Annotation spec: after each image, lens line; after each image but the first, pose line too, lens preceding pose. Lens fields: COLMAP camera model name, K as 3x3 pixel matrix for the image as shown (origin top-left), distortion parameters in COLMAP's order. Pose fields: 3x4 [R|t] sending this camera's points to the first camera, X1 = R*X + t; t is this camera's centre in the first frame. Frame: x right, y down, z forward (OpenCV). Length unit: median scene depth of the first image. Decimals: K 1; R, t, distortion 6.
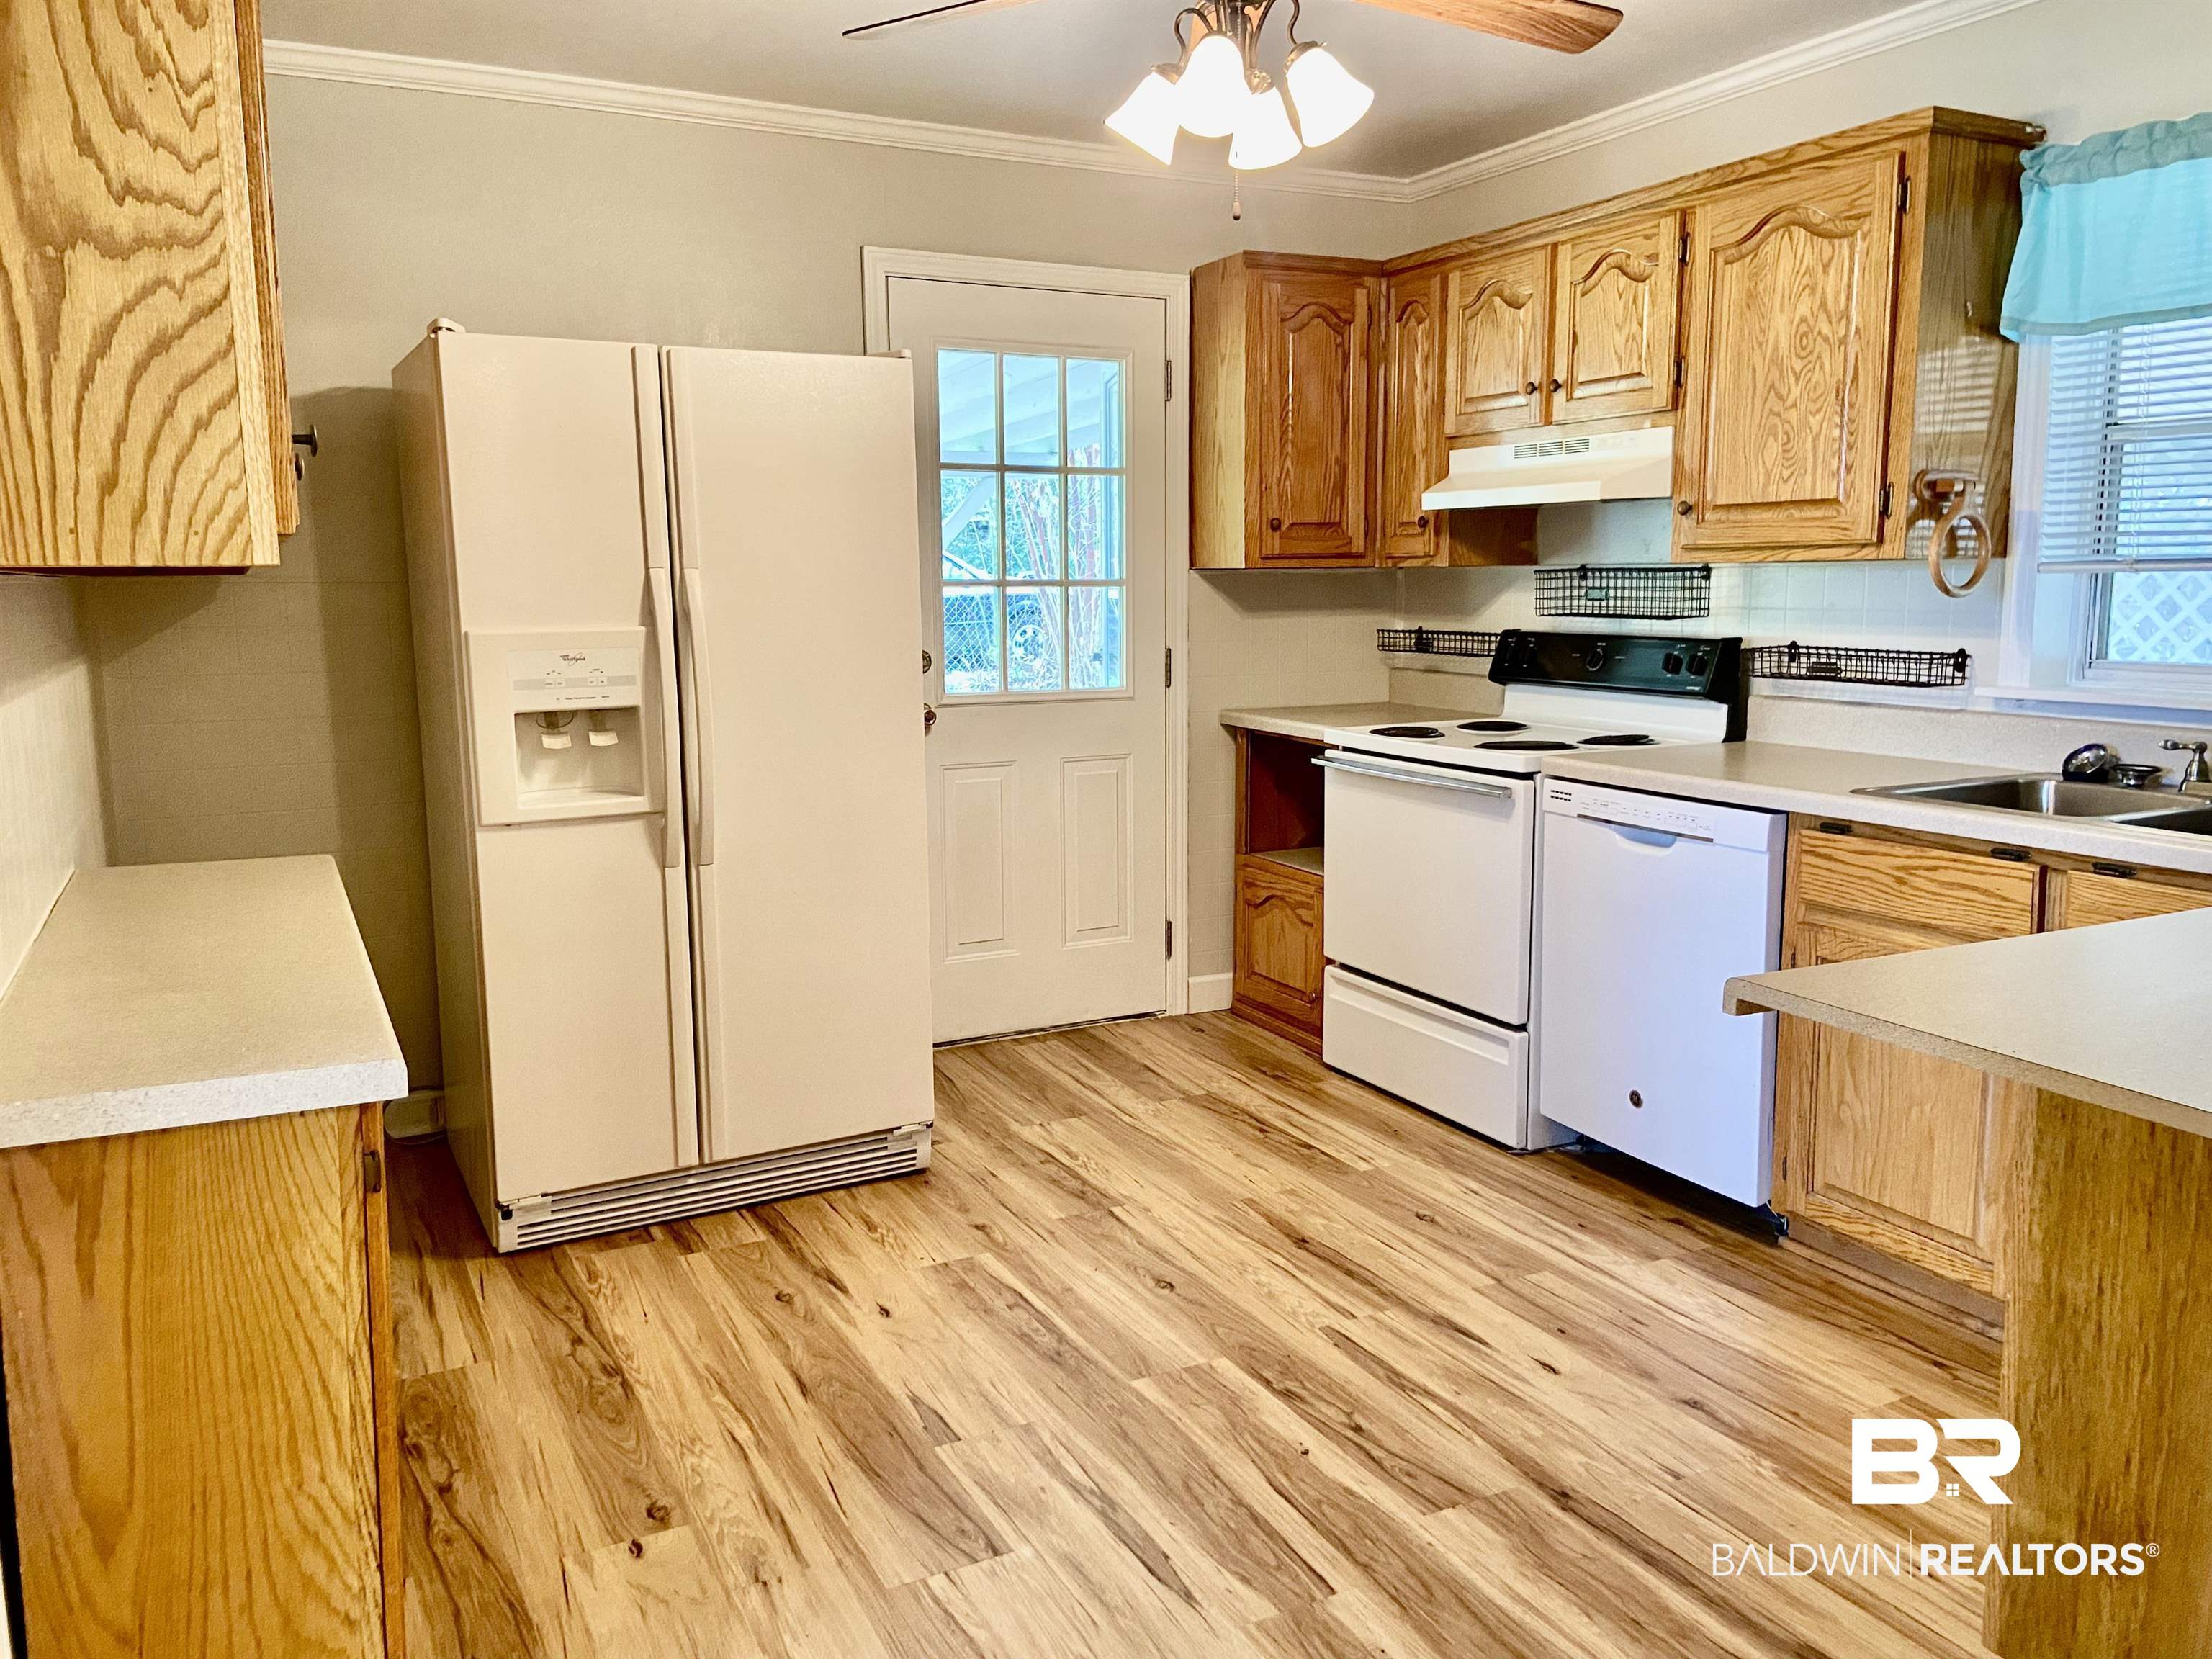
lens RADIAL K [[1658.7, 0, 1112.6], [0, 1658.7, 807.7], [0, 0, 1]] dist [0.128018, -0.154501]
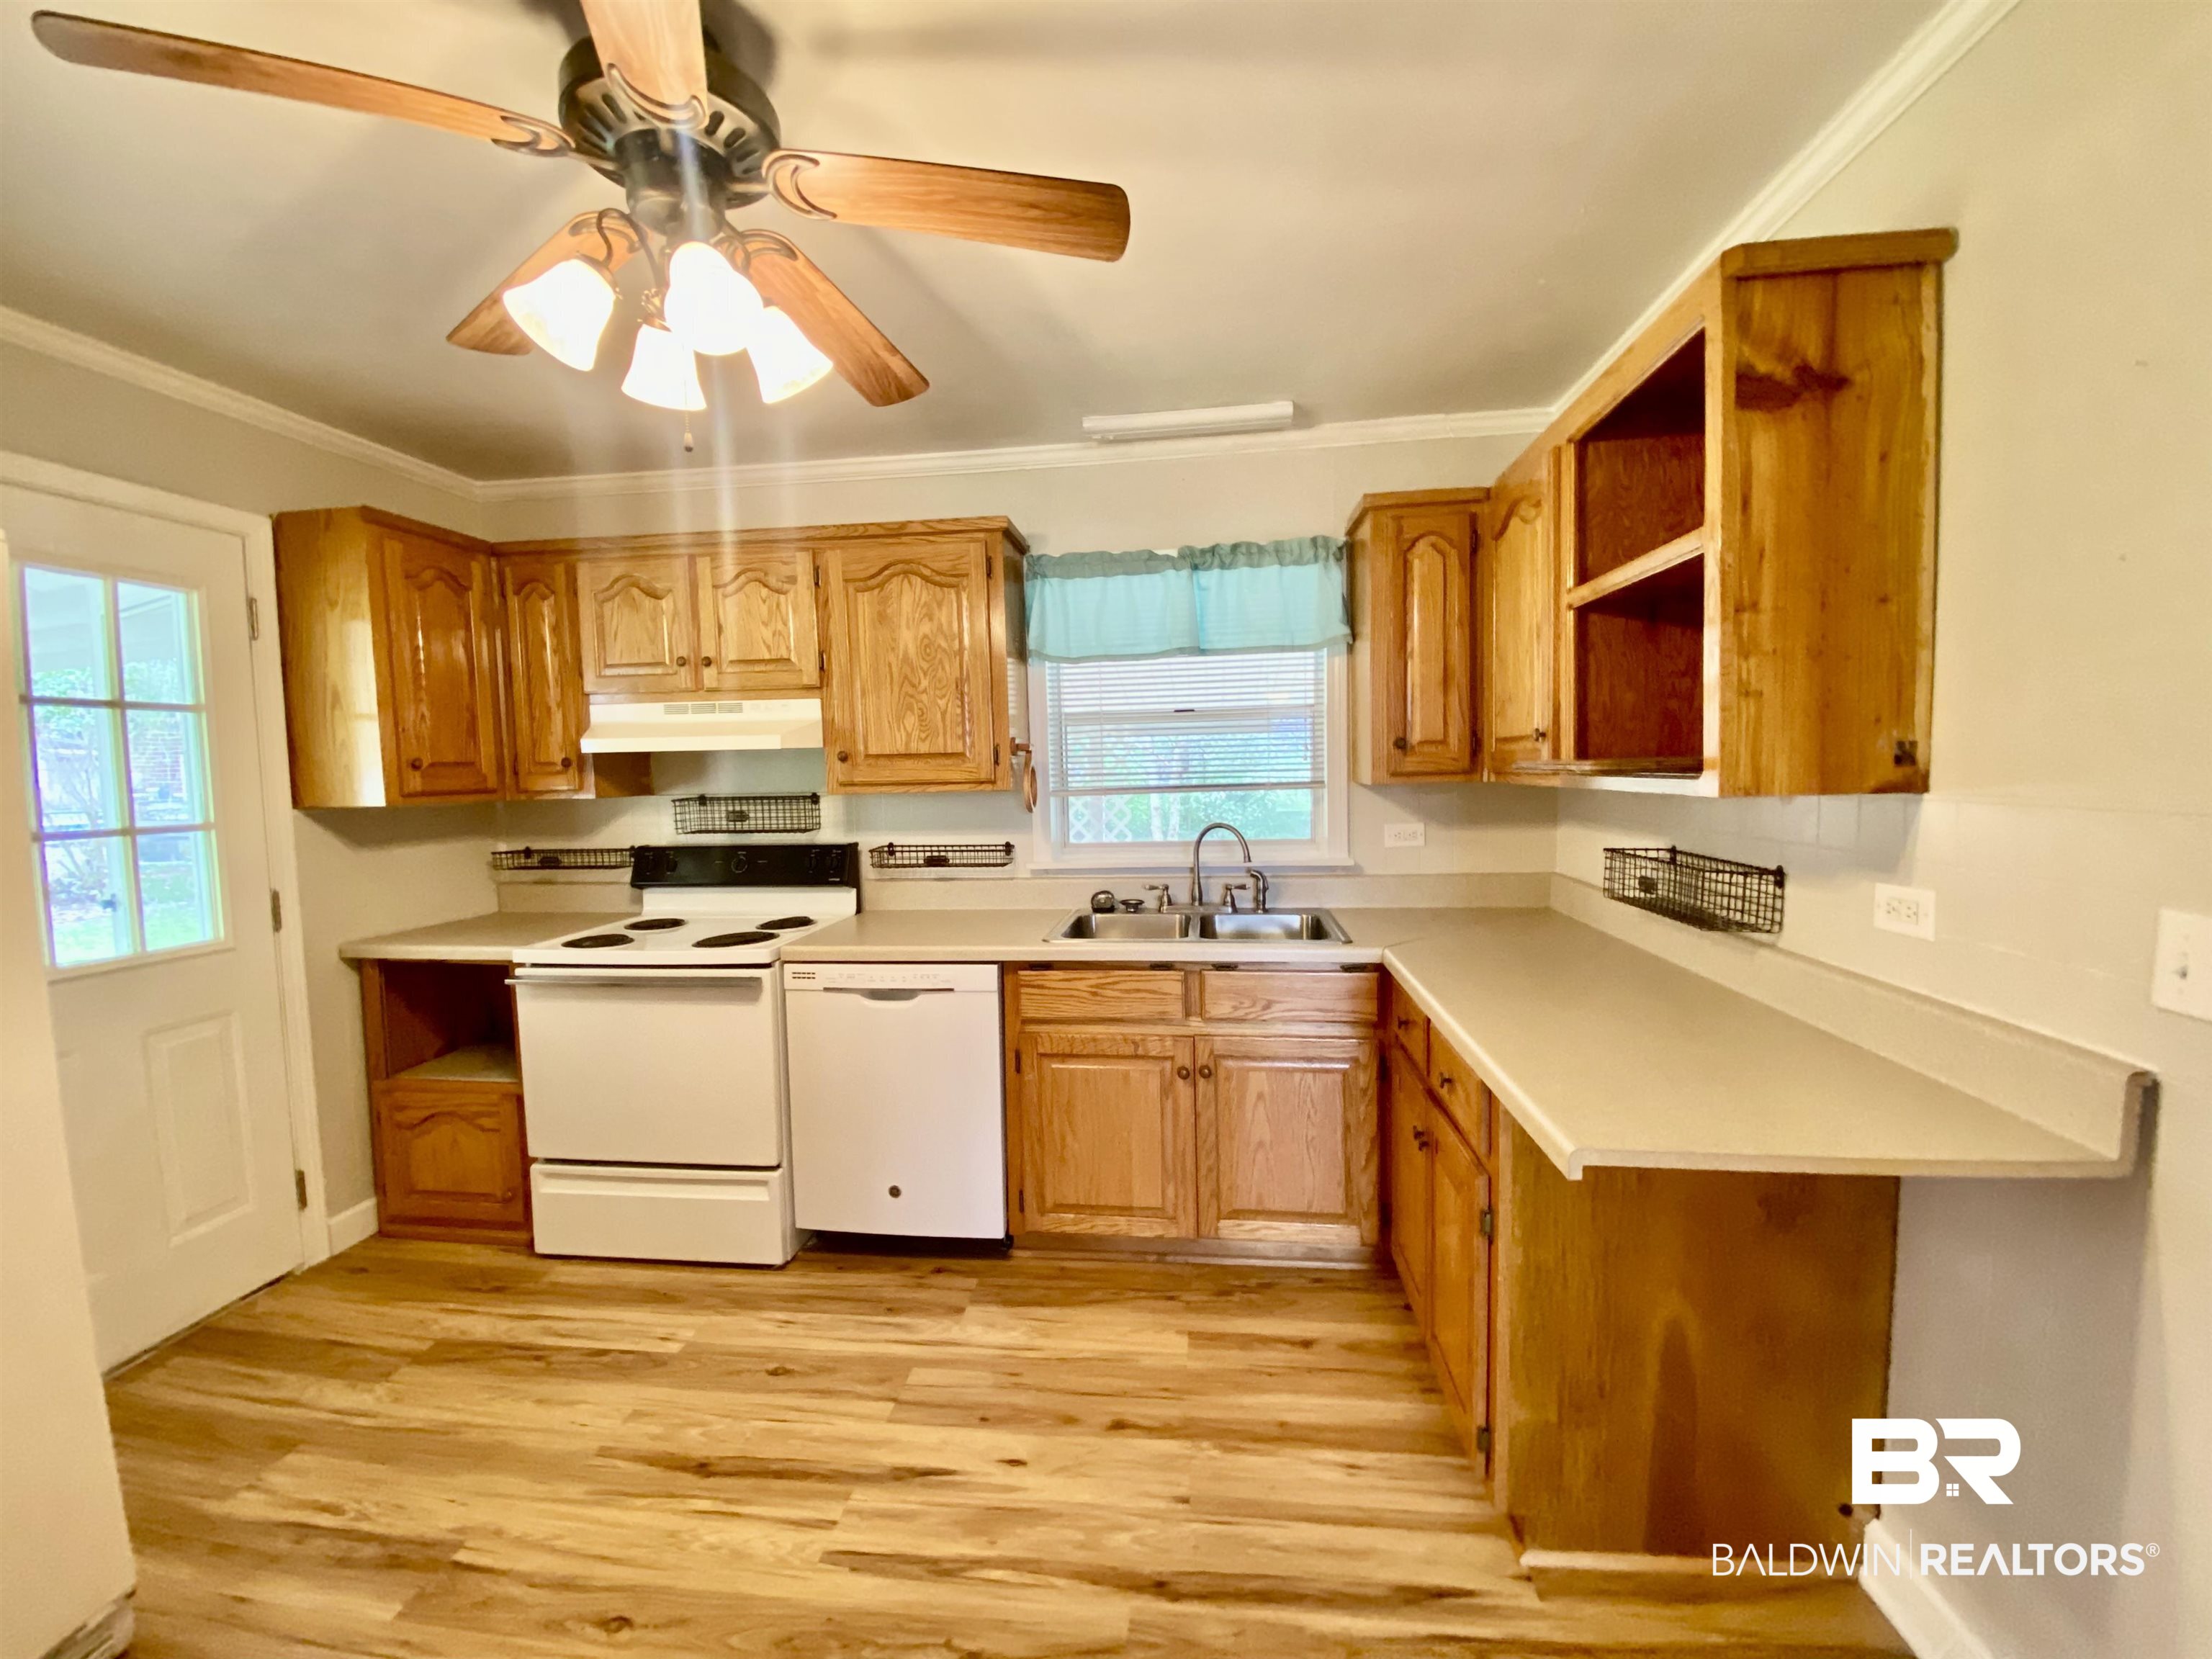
lens RADIAL K [[889.0, 0, 1103.2], [0, 889.0, 827.7], [0, 0, 1]] dist [0.023246, -0.022956]
pose [[0.559391, -0.061995, 0.826582, -0.161156], [0.135324, 0.990651, -0.017280, -0.076708], [-0.817783, 0.121522, 0.562551, 0.413038]]
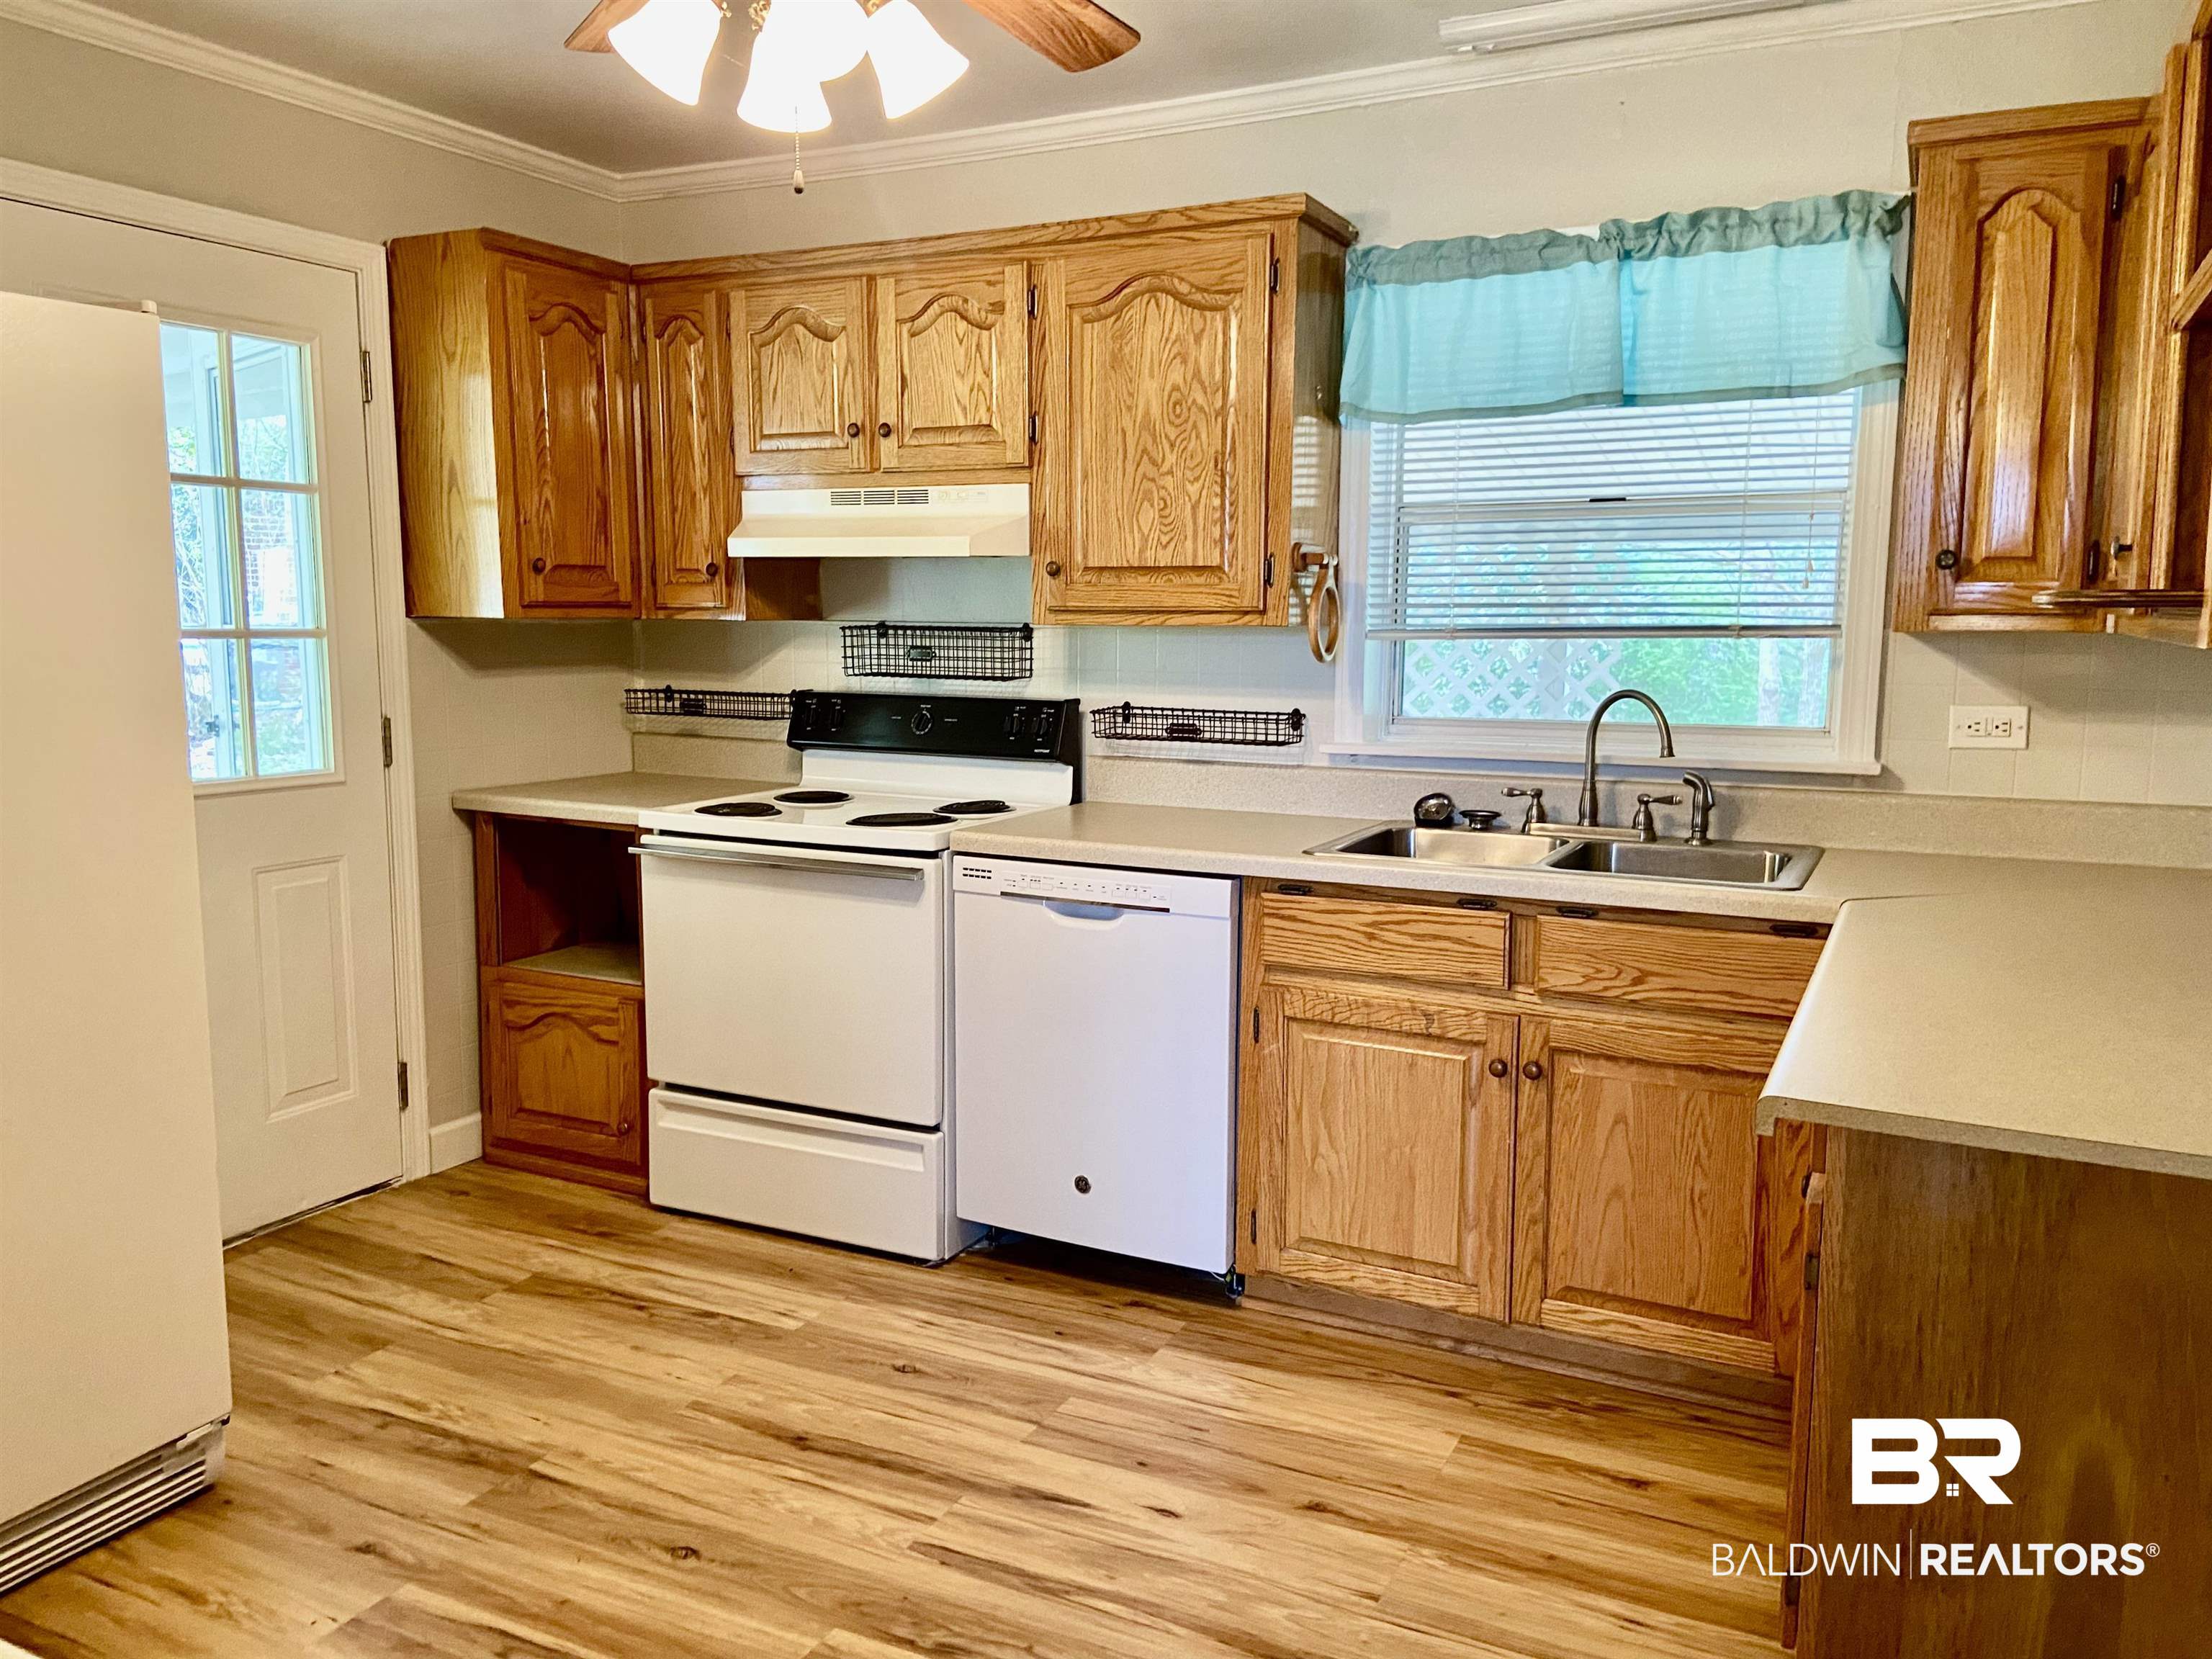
lens RADIAL K [[1661.0, 0, 1088.4], [0, 1661.0, 829.7], [0, 0, 1]] dist [0.135720, -0.180789]
pose [[0.810935, -0.066246, 0.581374, -0.217759], [0.071932, 0.997321, 0.013307, -0.039214], [-0.580698, 0.031028, 0.813528, 0.210589]]
